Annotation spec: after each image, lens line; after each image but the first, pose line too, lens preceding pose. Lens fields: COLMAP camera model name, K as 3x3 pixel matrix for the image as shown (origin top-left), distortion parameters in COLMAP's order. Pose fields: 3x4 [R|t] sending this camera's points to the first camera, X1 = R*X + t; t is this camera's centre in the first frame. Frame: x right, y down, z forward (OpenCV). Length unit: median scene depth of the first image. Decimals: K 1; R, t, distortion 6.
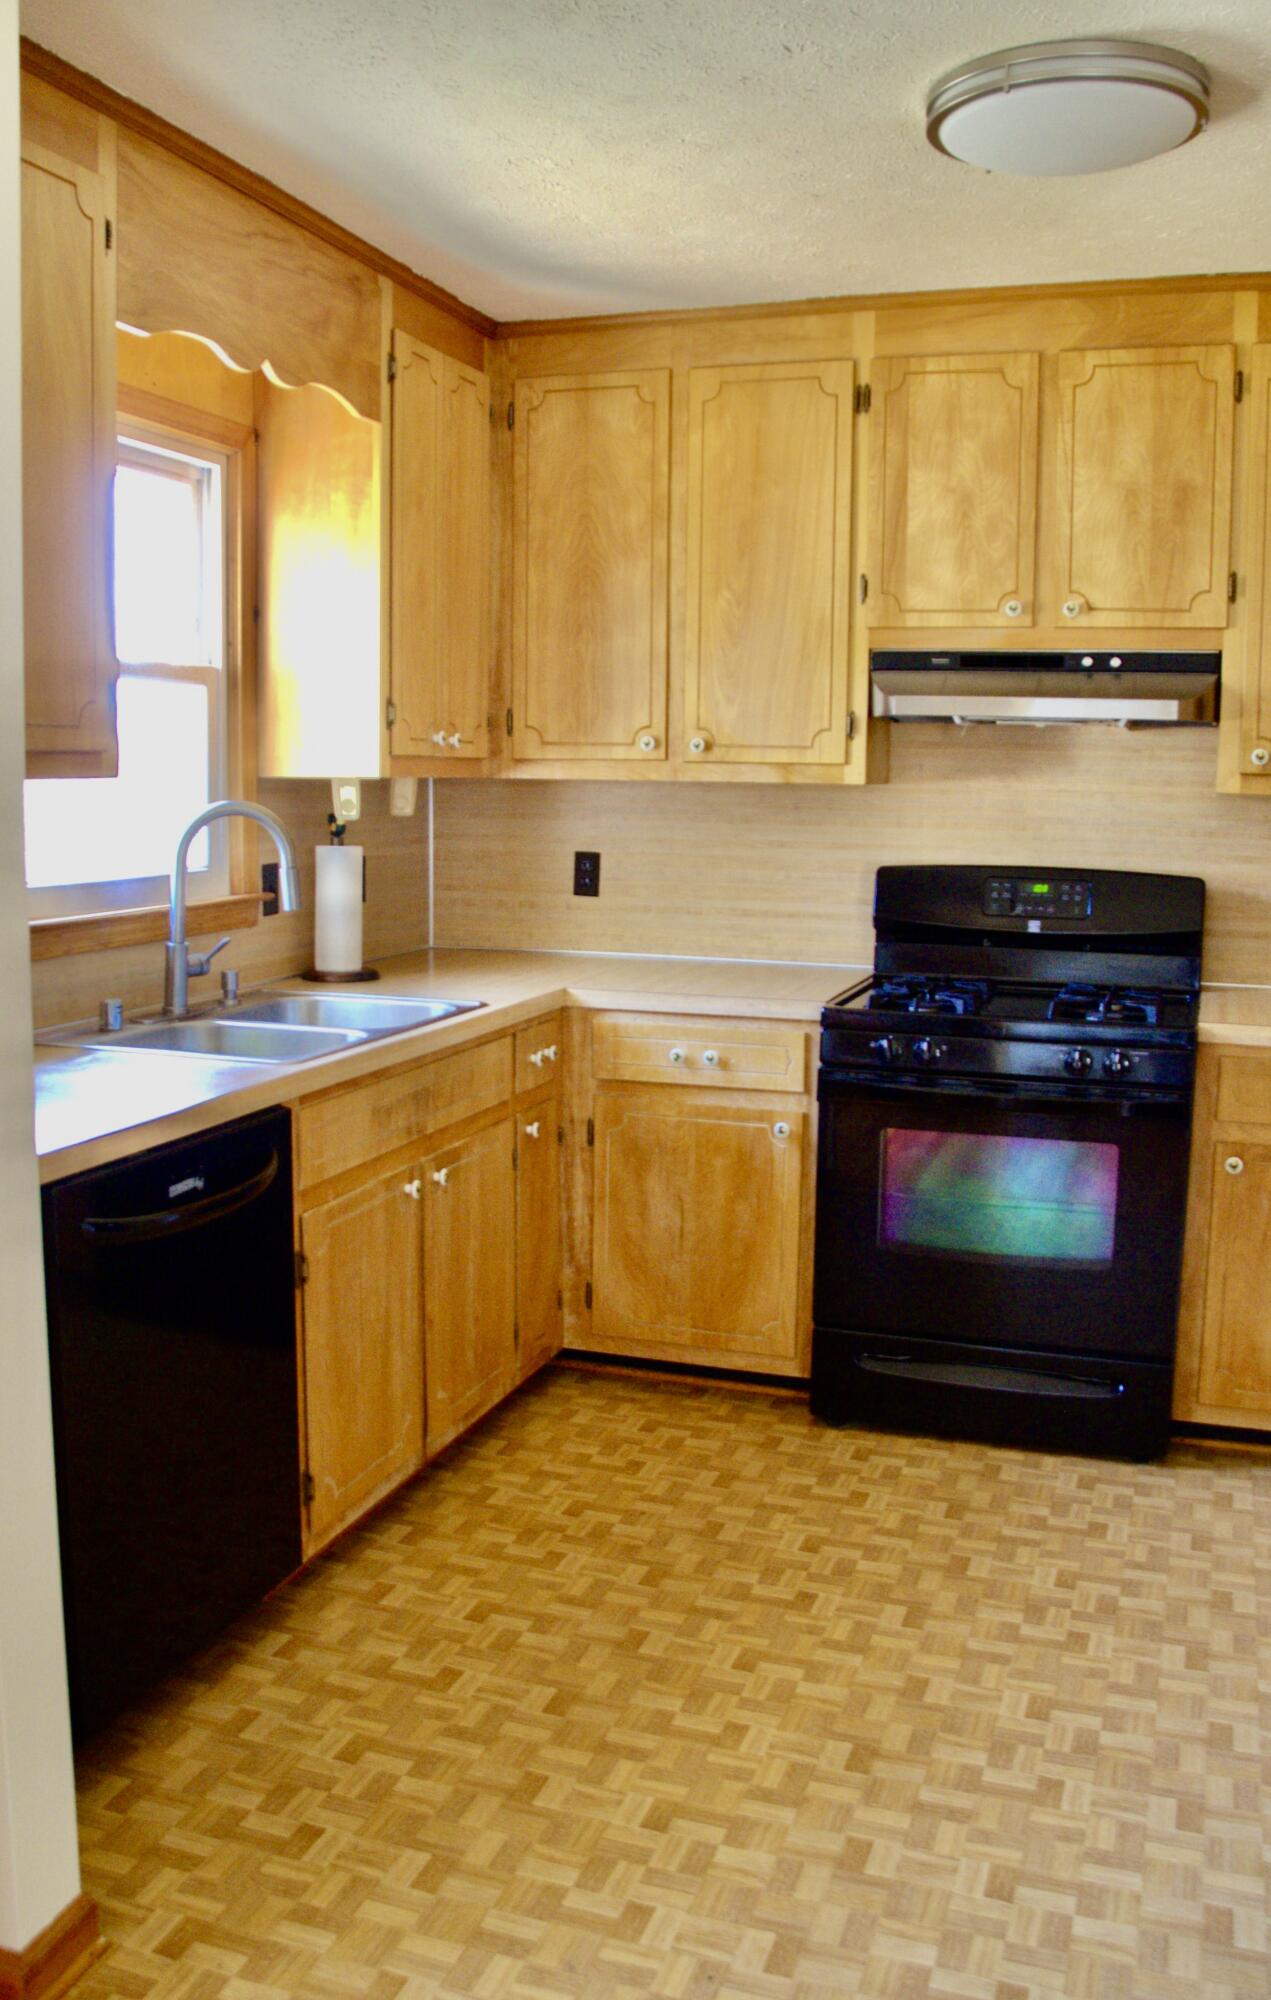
lens RADIAL K [[1790.5, 0, 640.4], [0, 1790.5, 1013.5], [0, 0, 1]] dist [-0.136053, 0.076234]
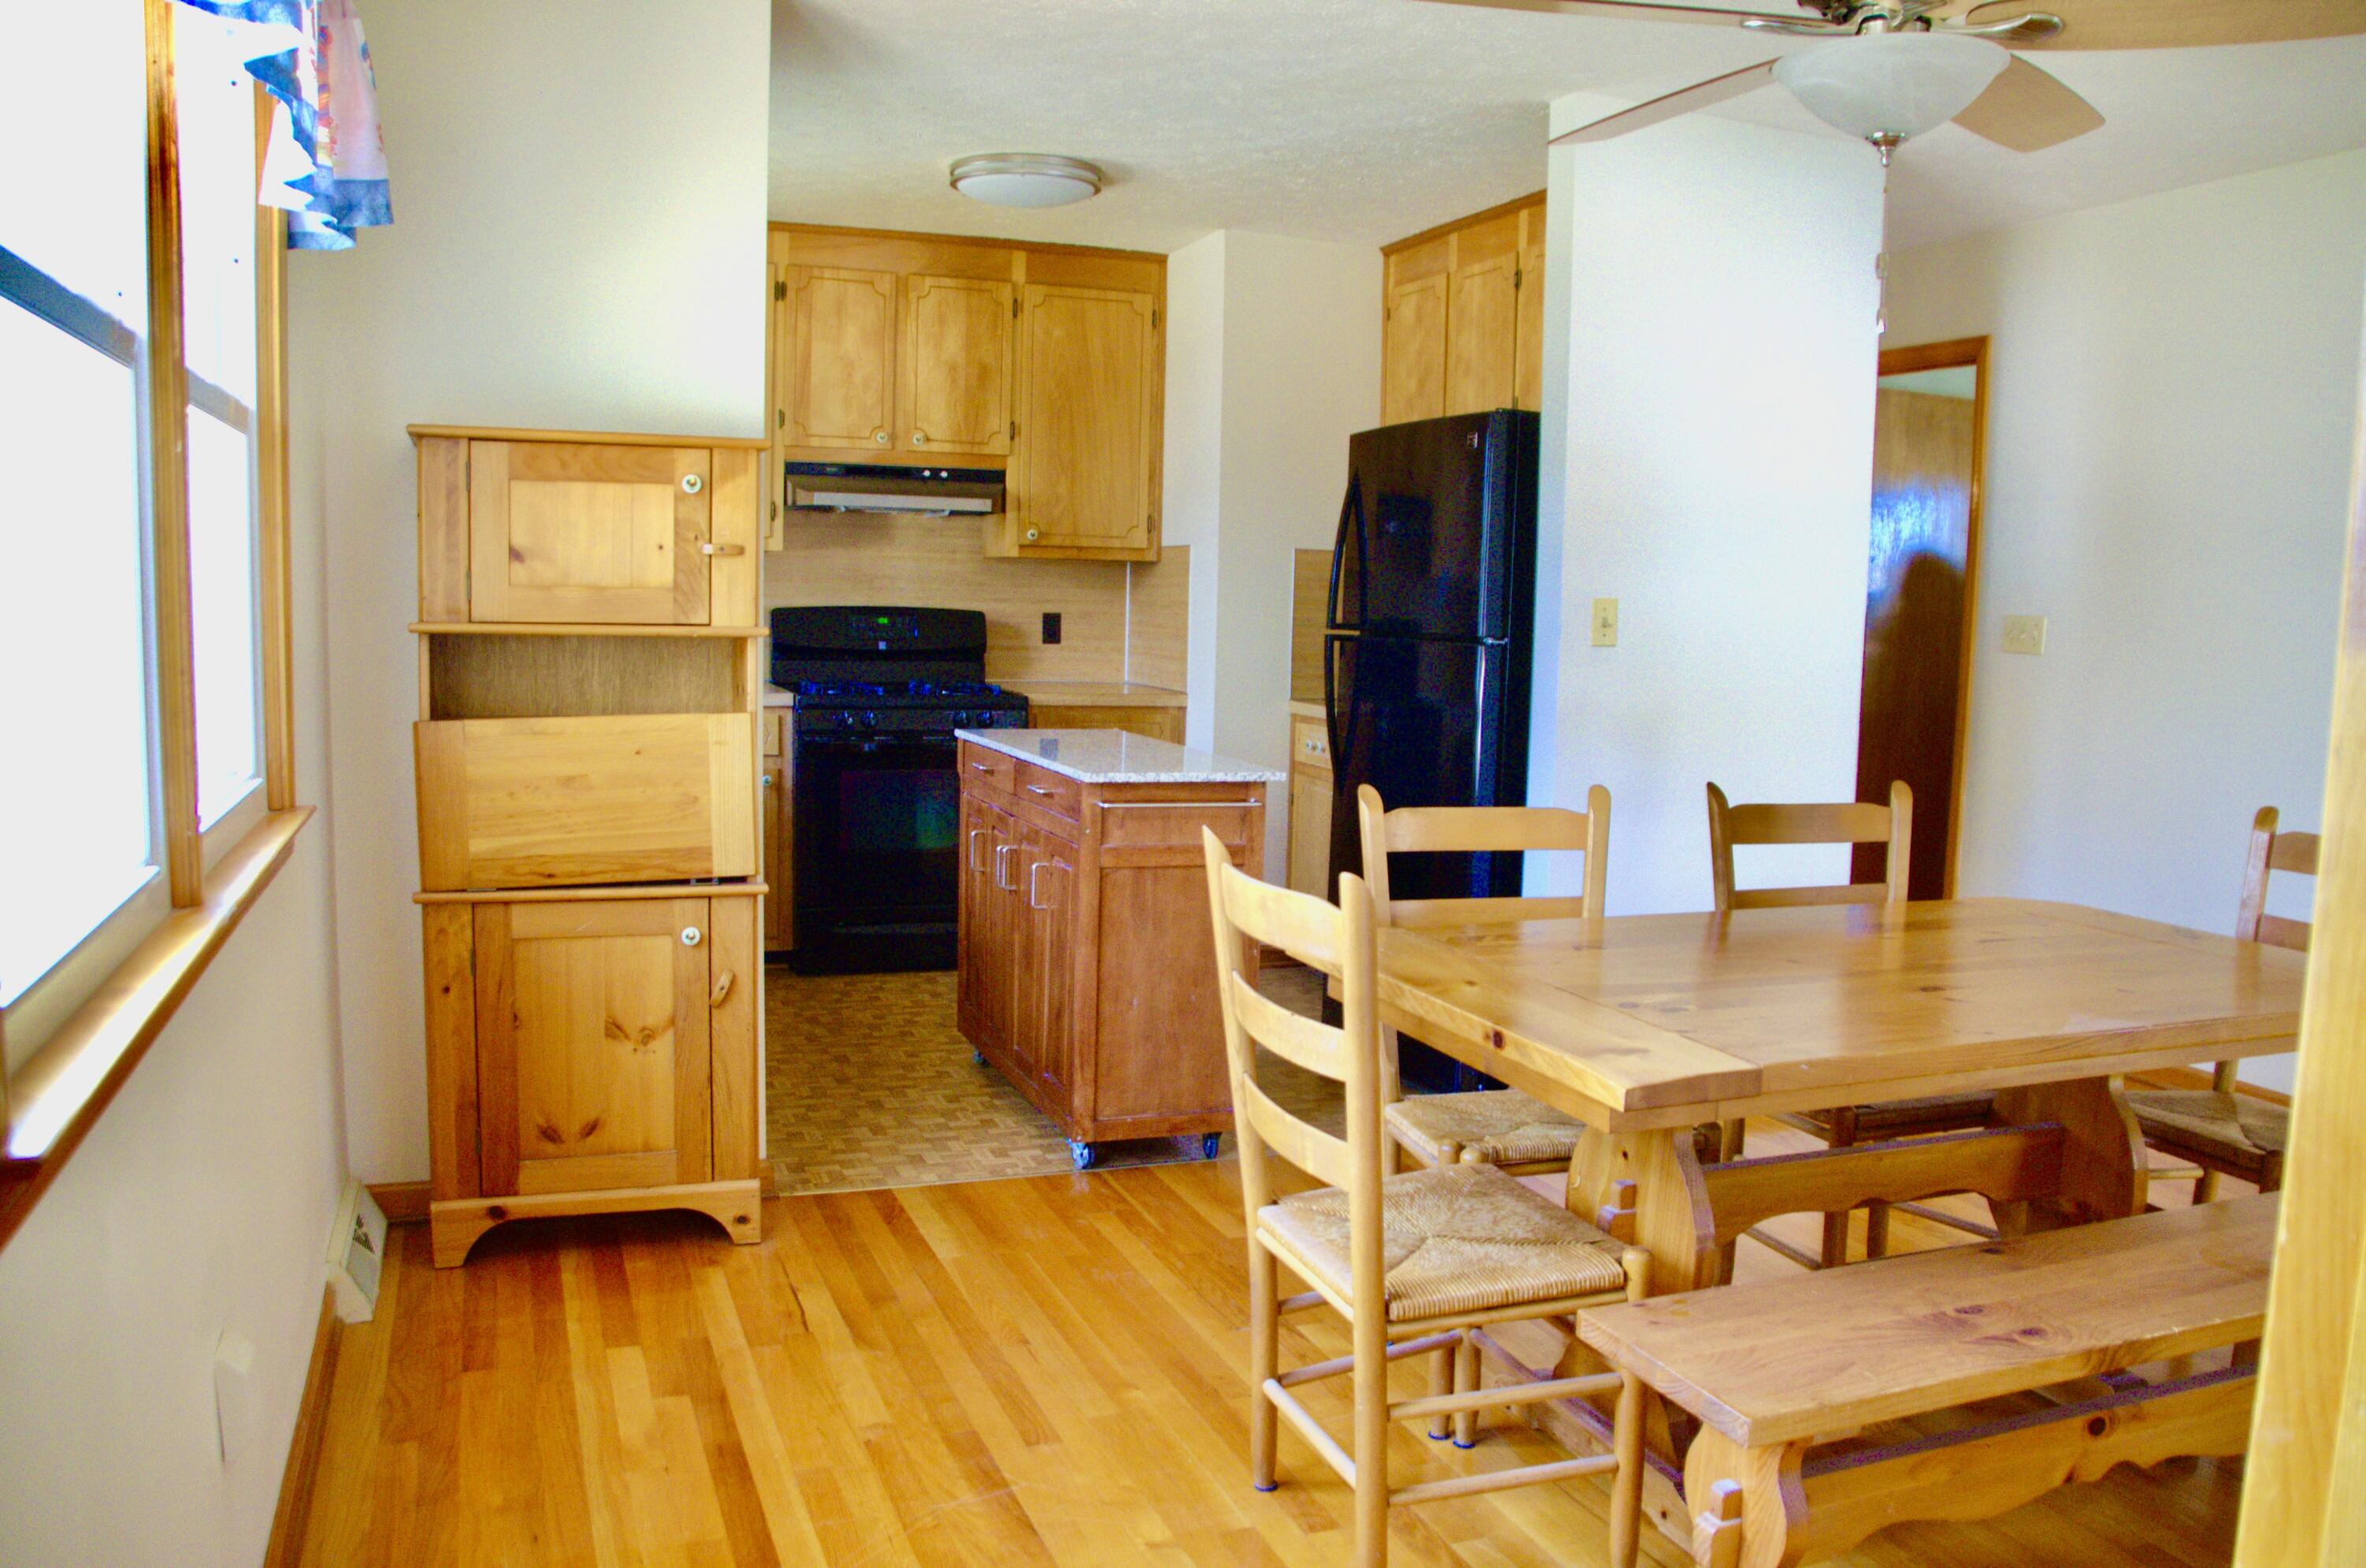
lens RADIAL K [[1927.0, 0, 1189.8], [0, 1927.0, 799.9], [0, 0, 1]] dist [-0.099423, 0.005080]
pose [[0.776944, -0.062681, 0.626442, -0.648609], [0.069035, 0.997513, 0.014189, 0.082431], [-0.625773, 0.032222, 0.779339, -0.465155]]
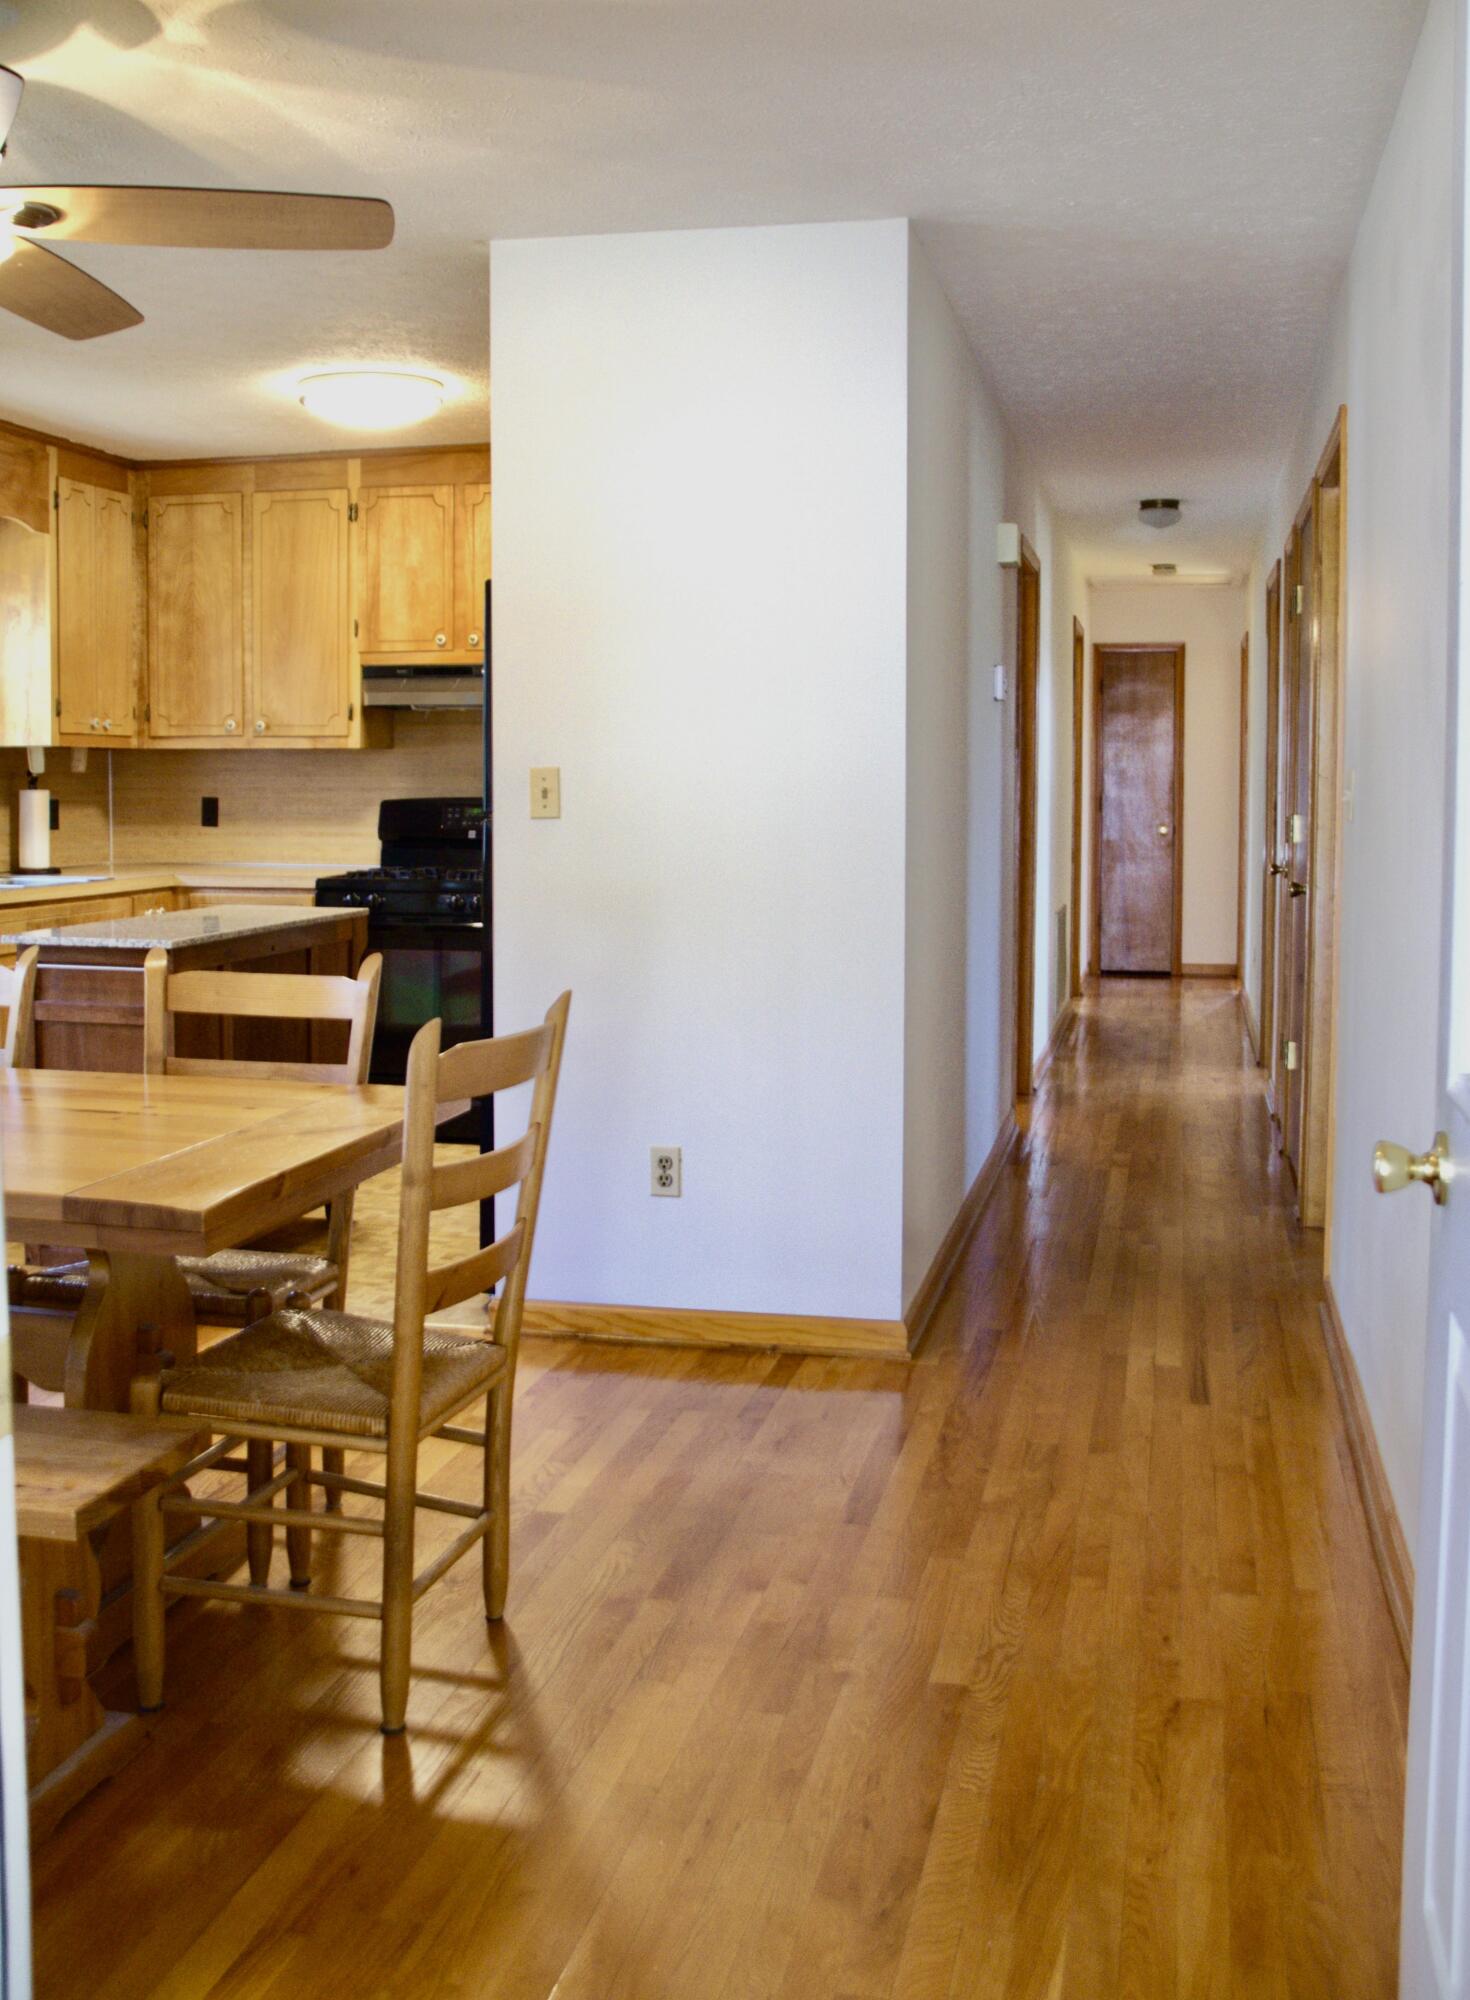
lens RADIAL K [[2028.1, 0, 699.6], [0, 2028.1, 916.4], [0, 0, 1]] dist [-0.055728, 0.000000]
pose [[0.997393, -0.014870, 0.070618, 0.312216], [0.019585, 0.997591, -0.066553, 0.159132], [-0.069458, 0.067763, 0.995281, -0.878484]]
